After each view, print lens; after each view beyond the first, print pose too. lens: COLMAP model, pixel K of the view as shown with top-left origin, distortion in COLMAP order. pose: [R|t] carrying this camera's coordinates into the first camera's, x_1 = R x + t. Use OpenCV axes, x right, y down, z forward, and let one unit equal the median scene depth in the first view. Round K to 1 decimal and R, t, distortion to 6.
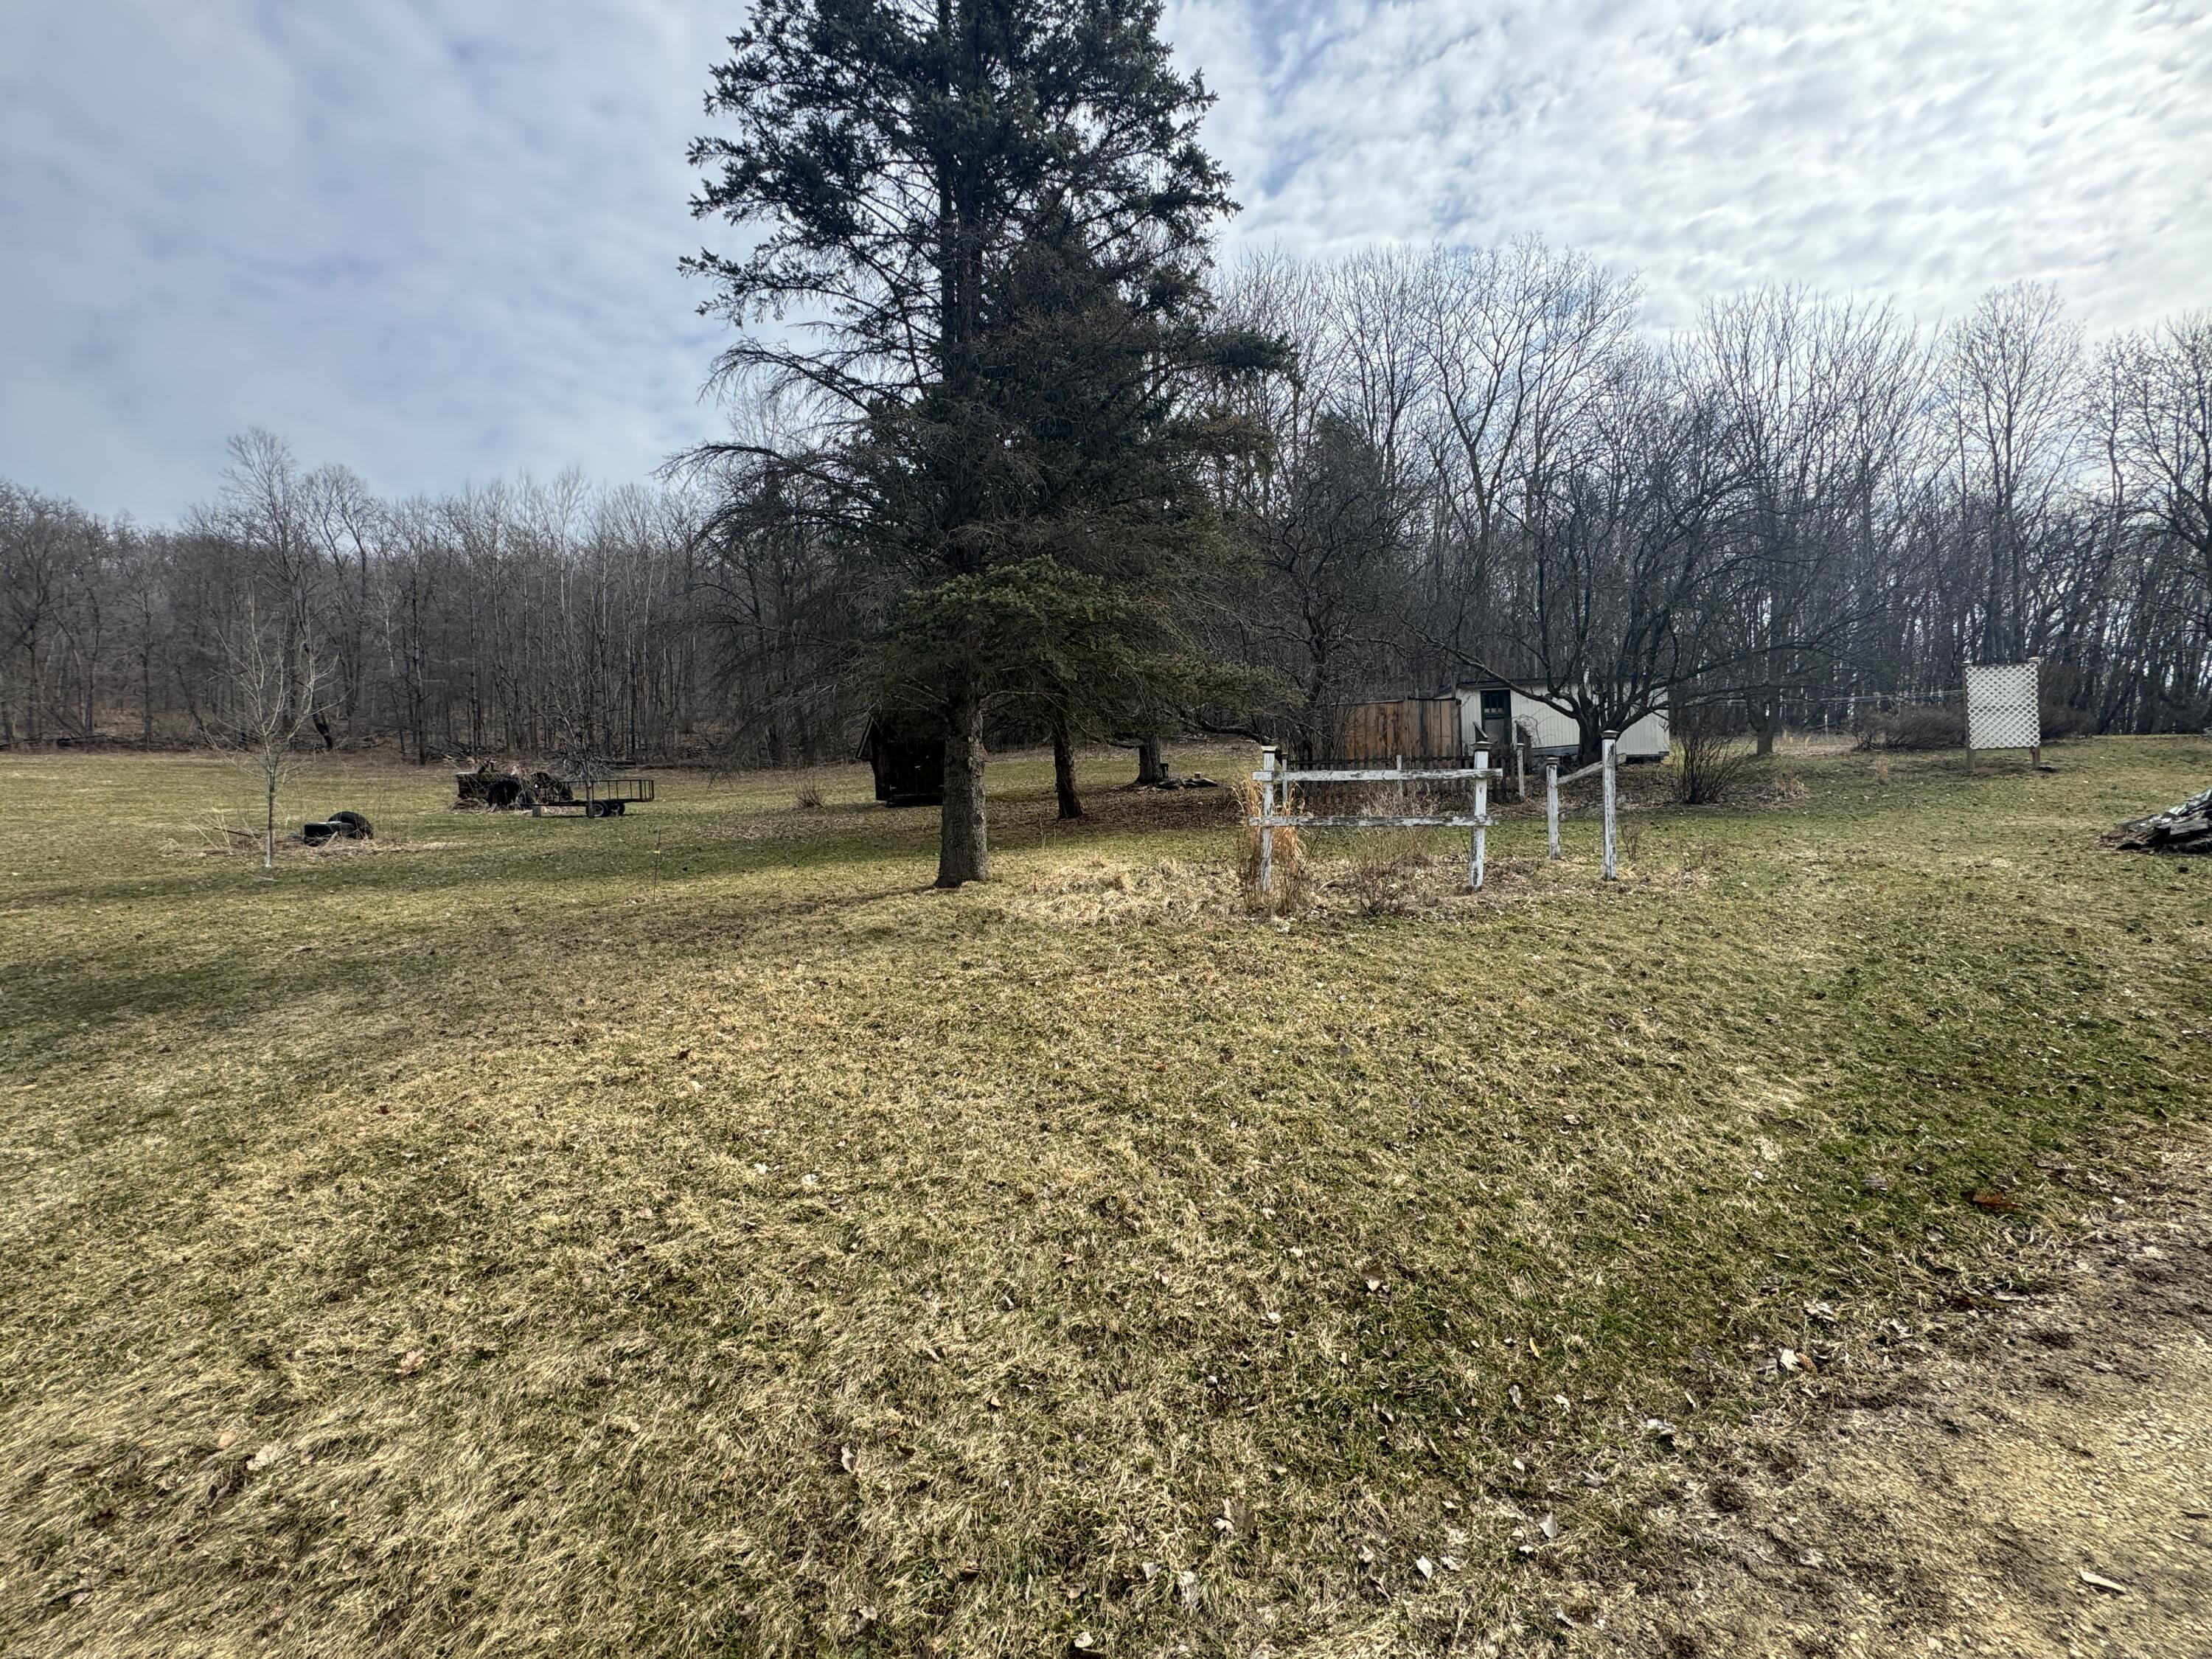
lens RADIAL K [[882.6, 0, 1102.1], [0, 882.6, 834.3], [0, 0, 1]] dist [0.001236, 0.000300]
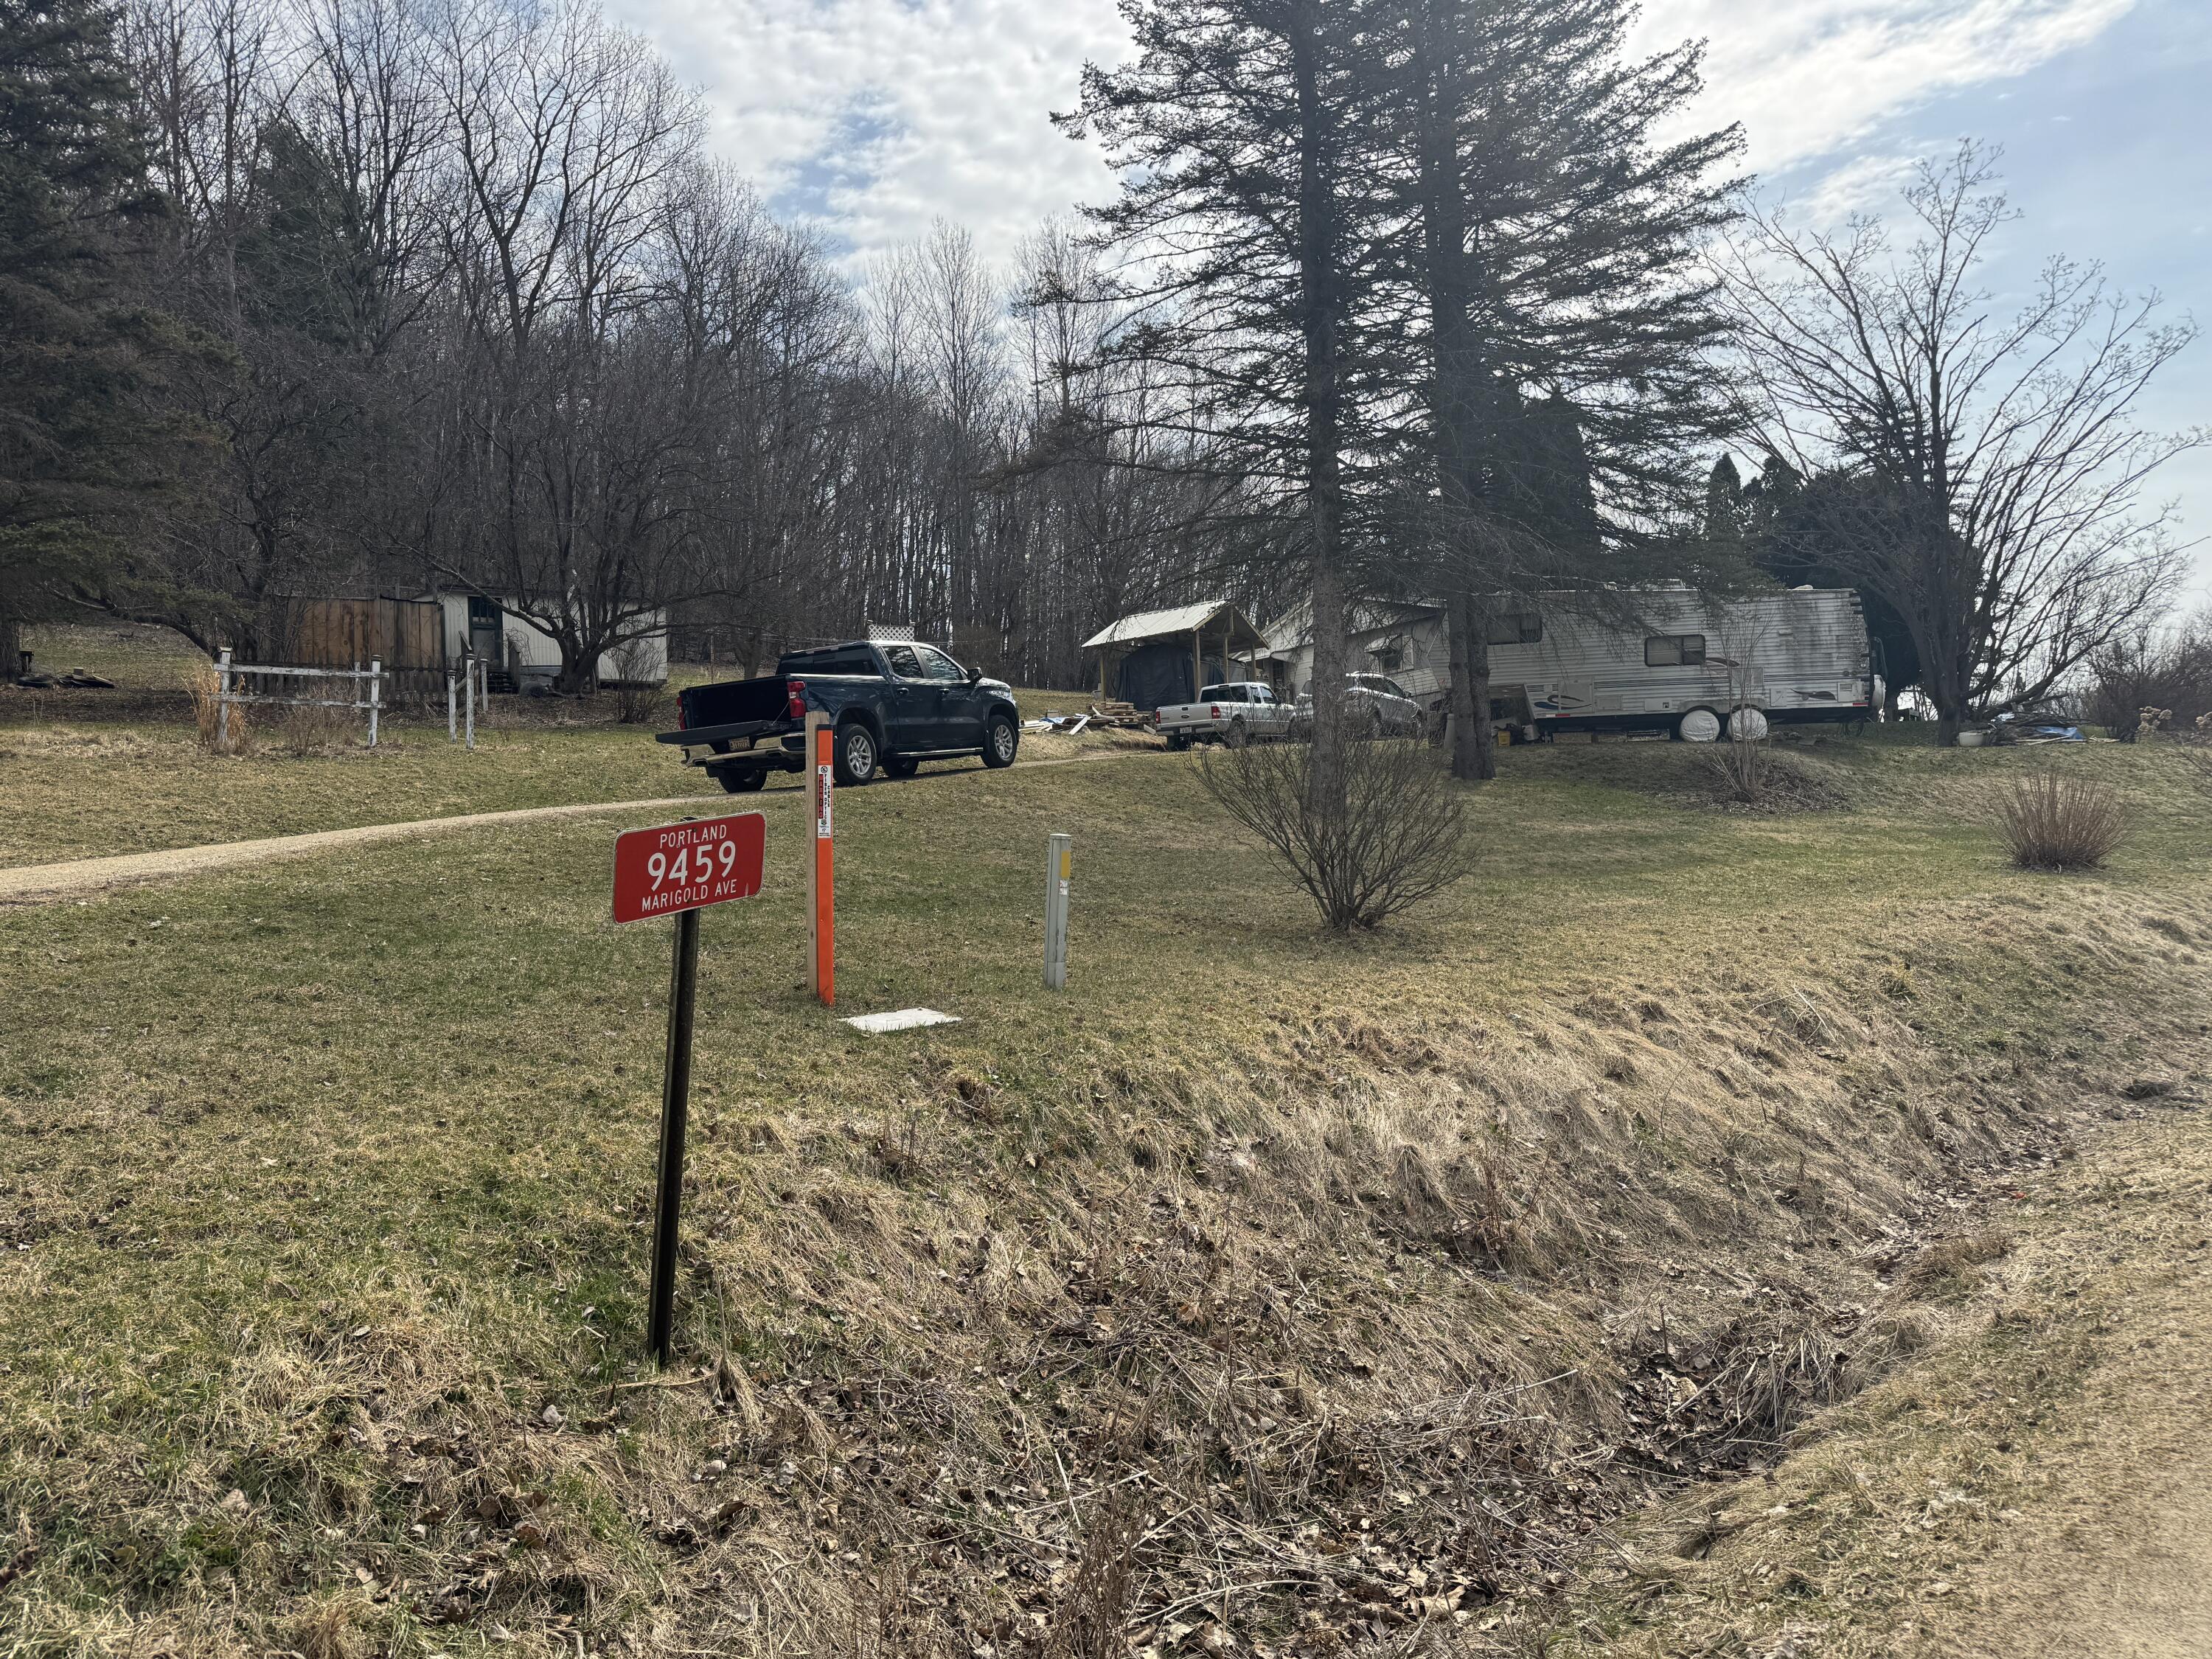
lens RADIAL K [[1553.7, 0, 1101.8], [0, 1553.7, 831.2], [0, 0, 1]] dist [-0.006764, -0.002264]
pose [[0.740625, 0.003242, 0.671910, -0.138169], [-0.010953, 0.999914, 0.007249, 0.051061], [-0.671829, -0.012728, 0.740597, -0.563447]]
